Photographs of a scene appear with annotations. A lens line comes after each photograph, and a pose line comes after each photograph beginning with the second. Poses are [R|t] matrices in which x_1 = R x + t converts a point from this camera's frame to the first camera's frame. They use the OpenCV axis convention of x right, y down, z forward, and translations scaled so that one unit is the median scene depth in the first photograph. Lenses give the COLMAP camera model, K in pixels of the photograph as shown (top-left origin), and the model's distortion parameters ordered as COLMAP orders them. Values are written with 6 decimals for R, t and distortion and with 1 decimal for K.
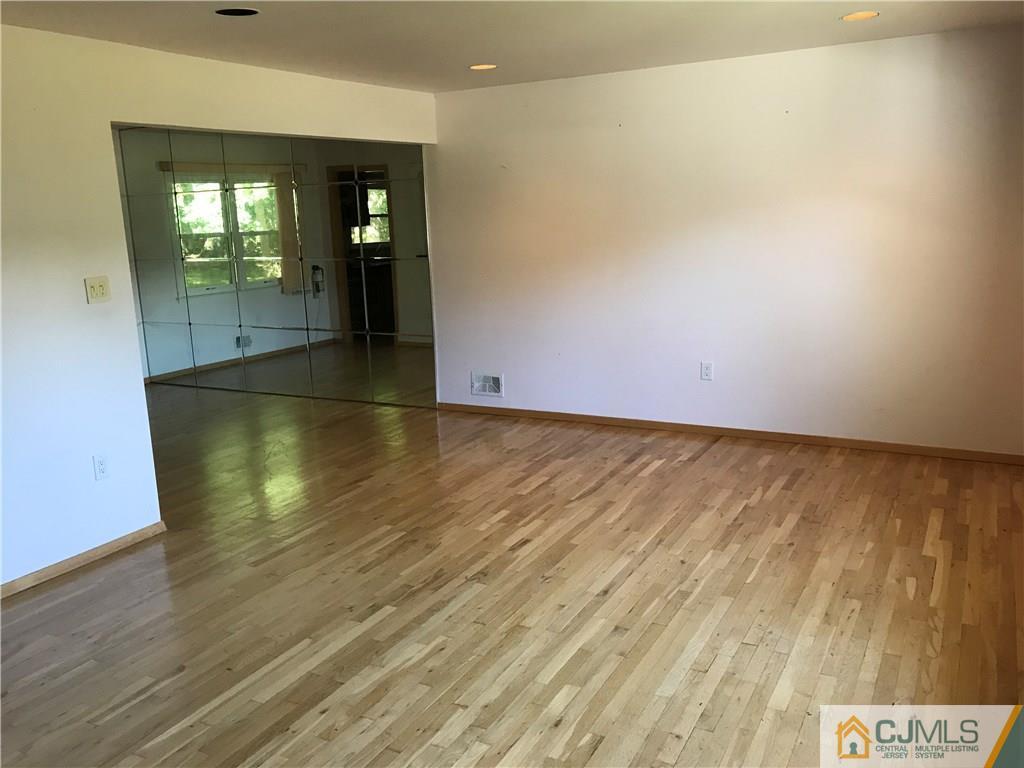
lens RADIAL K [[847.1, 0, 511.7], [0, 847.1, 383.1], [0, 0, 1]] dist [0.056831, -0.067098]
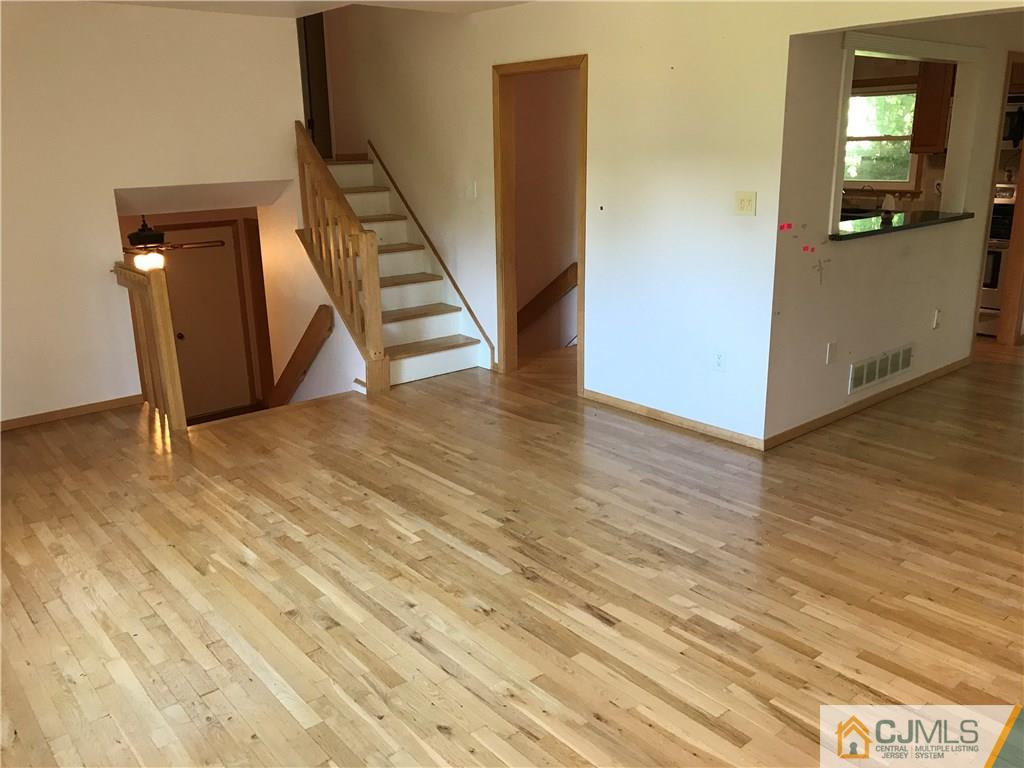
lens RADIAL K [[847.1, 0, 513.9], [0, 847.1, 381.8], [0, 0, 1]] dist [0.056831, -0.067098]
pose [[-0.358242, 0.300516, -0.883942, 0.623475], [-0.157736, 0.913688, 0.374557, -0.255814], [0.920208, 0.273611, -0.279919, 1.078366]]
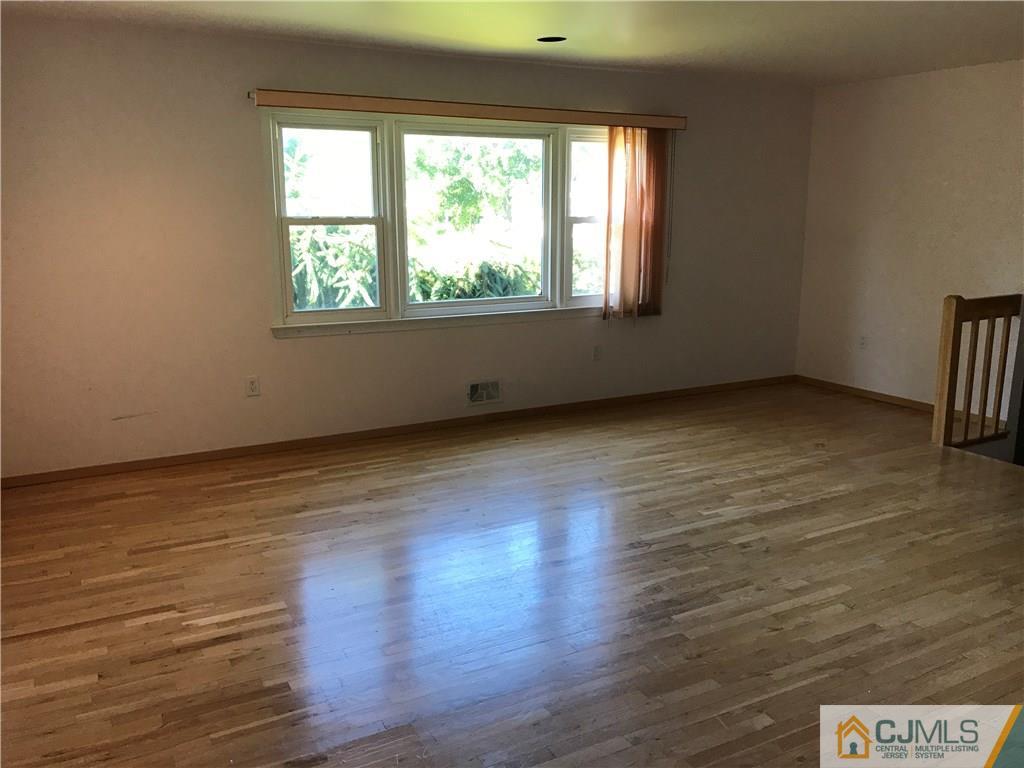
lens RADIAL K [[847.1, 0, 511.8], [0, 847.1, 382.2], [0, 0, 1]] dist [0.056831, -0.067098]
pose [[-0.840697, -0.076986, 0.536005, -0.413802], [0.140597, 0.924863, 0.353357, -0.317816], [-0.522935, 0.372427, -0.766706, 1.654671]]
